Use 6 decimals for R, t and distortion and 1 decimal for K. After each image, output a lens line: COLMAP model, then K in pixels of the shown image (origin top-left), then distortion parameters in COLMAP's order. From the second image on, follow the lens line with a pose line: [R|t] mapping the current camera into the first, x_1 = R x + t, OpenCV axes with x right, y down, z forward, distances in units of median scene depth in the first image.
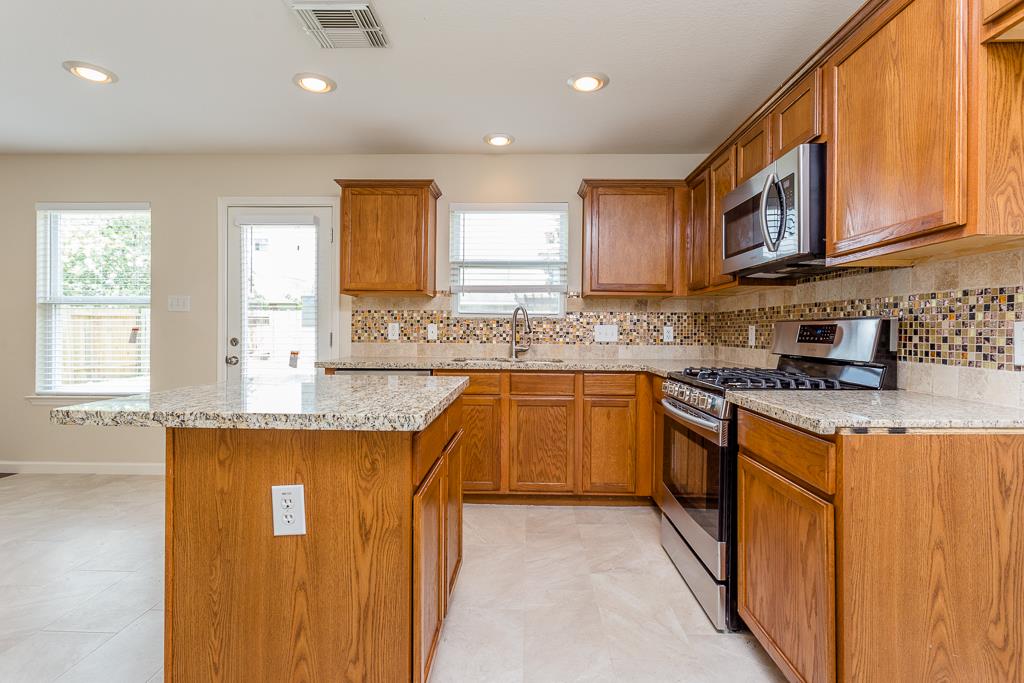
lens RADIAL K [[500.0, 0, 515.4], [0, 500.0, 333.5], [0, 0, 1]] dist [-0.001268, 0.000364]
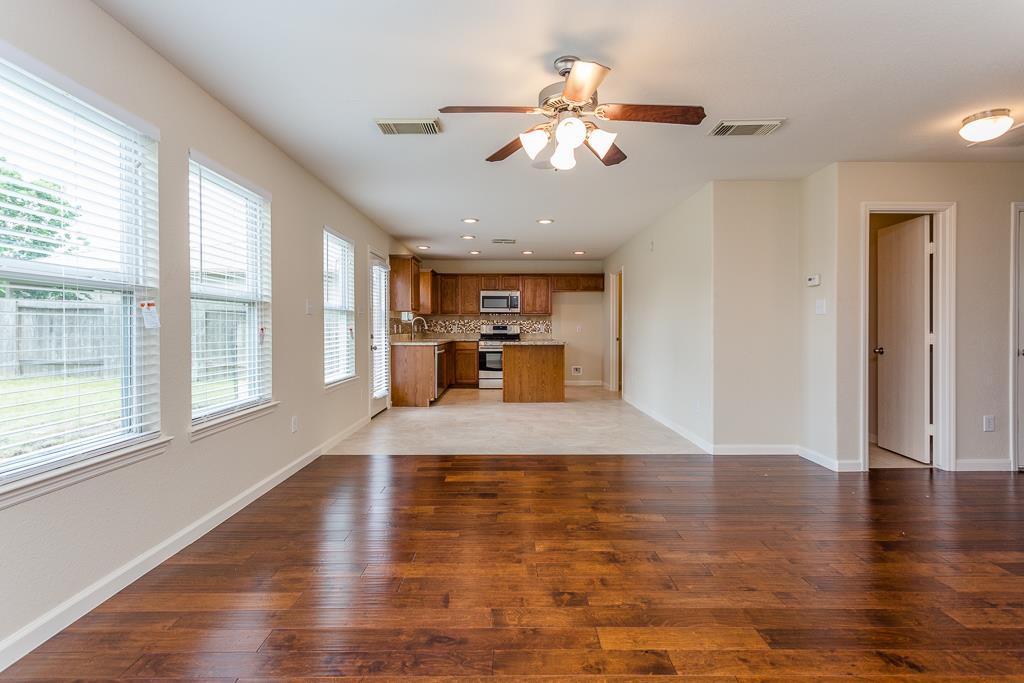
lens RADIAL K [[494.2, 0, 511.4], [0, 494.2, 328.2], [0, 0, 1]] dist [-0.000177, 0.002019]
pose [[-0.032070, -0.009747, 0.999438, -2.216043], [0.005007, 0.999938, 0.009913, -0.023989], [-0.999473, 0.005322, -0.032019, 0.615635]]
